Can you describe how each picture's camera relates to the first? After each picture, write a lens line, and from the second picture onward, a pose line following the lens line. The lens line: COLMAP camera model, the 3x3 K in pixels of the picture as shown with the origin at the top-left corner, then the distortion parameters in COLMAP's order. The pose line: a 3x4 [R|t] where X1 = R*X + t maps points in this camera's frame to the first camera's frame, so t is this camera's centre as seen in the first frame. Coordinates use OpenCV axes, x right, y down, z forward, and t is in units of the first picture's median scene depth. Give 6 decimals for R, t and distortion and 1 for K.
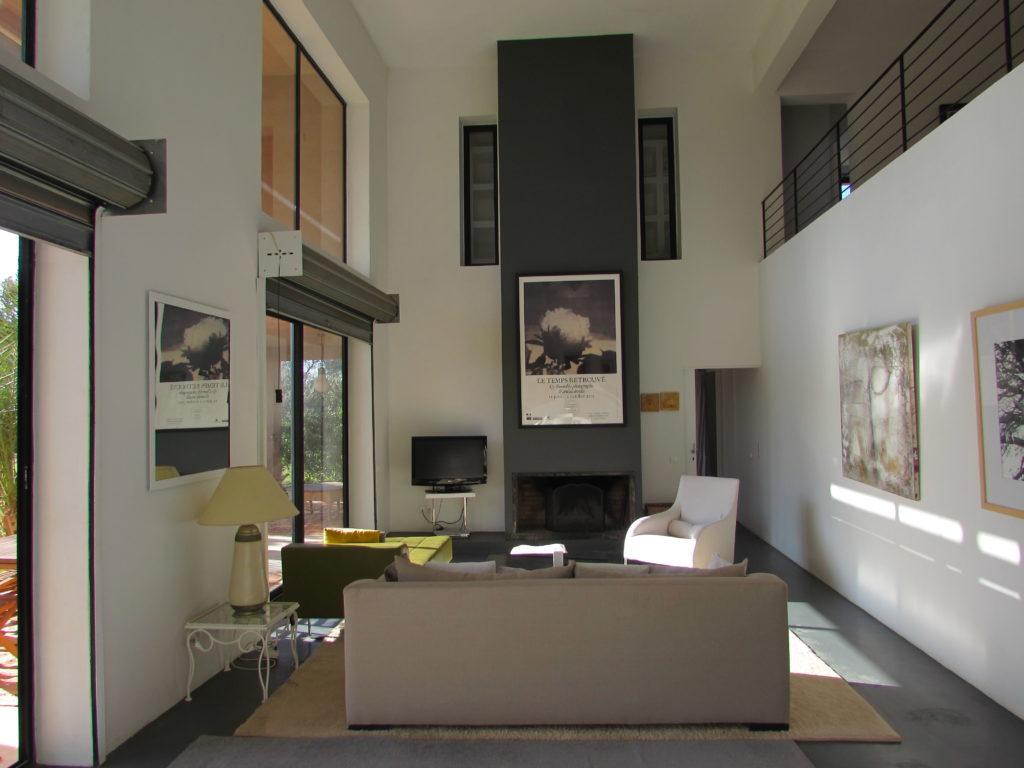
lens RADIAL K [[720.6, 0, 512.1], [0, 720.6, 389.0], [0, 0, 1]] dist [-0.036347, 0.011360]
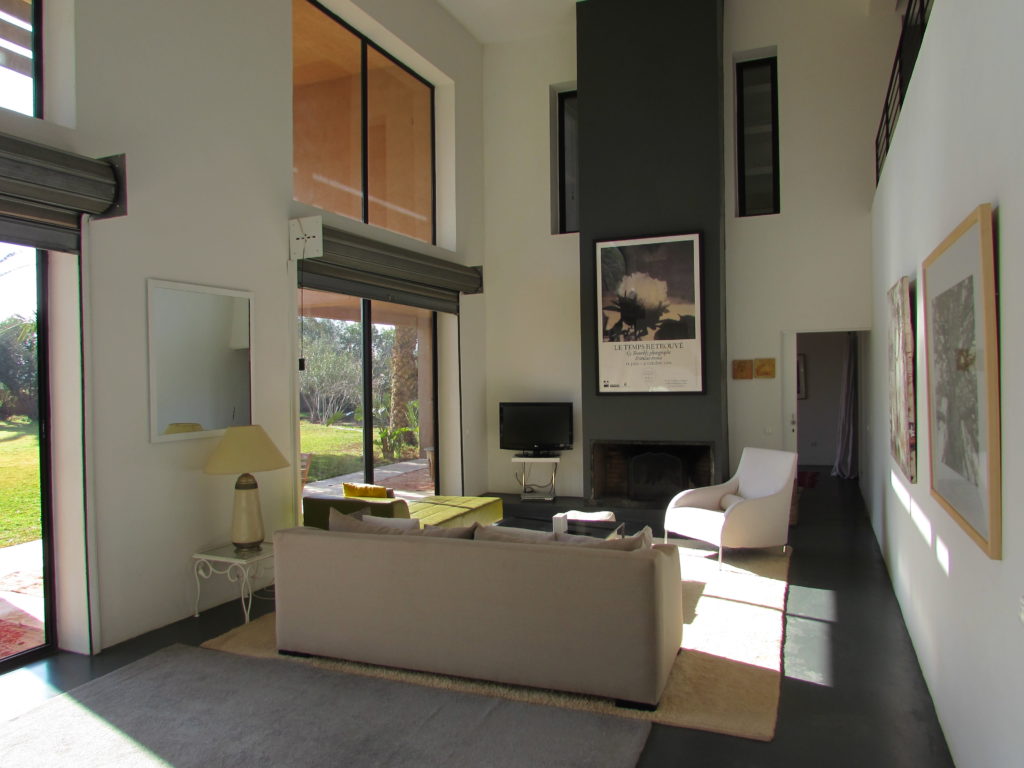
lens RADIAL K [[720.6, 0, 516.6], [0, 720.6, 388.4], [0, 0, 1]] dist [-0.036347, 0.011360]
pose [[0.948806, 0.007564, -0.315769, 0.221107], [0.006935, 0.998973, 0.044767, -0.000683], [0.315783, -0.044665, 0.947780, 0.019288]]
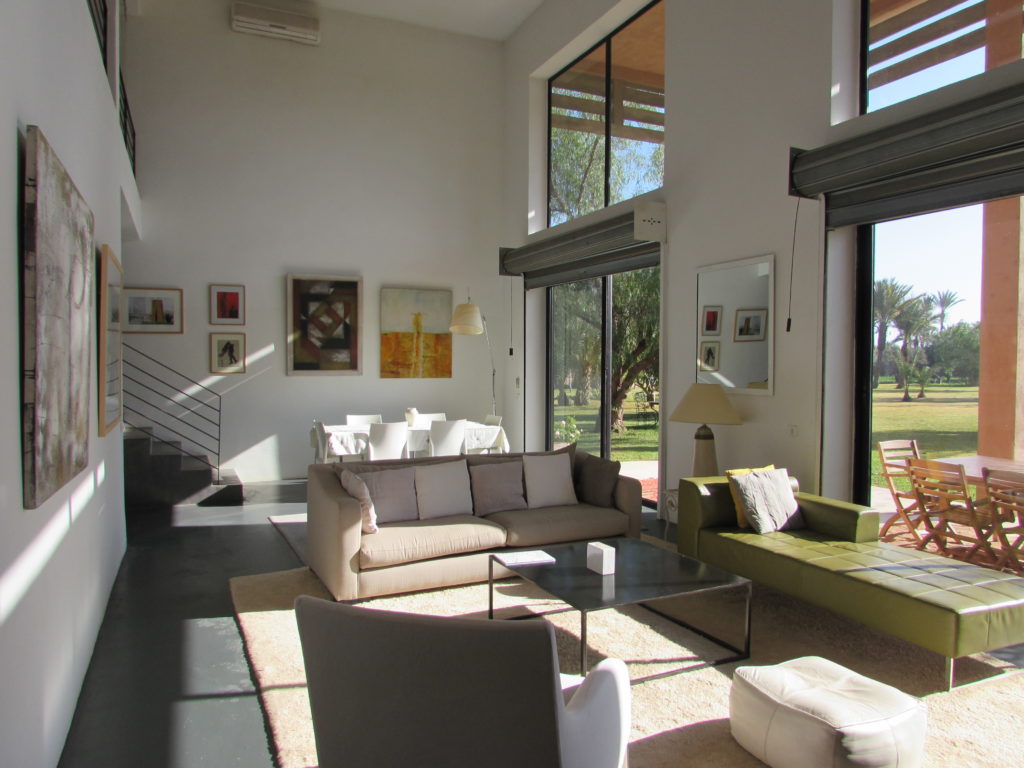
lens RADIAL K [[720.6, 0, 512.8], [0, 720.6, 378.7], [0, 0, 1]] dist [-0.036347, 0.011360]
pose [[-0.873726, 0.015313, -0.486177, 0.311335], [0.014183, 0.999881, 0.006004, 0.045333], [0.486212, -0.001650, -0.873839, 1.050556]]
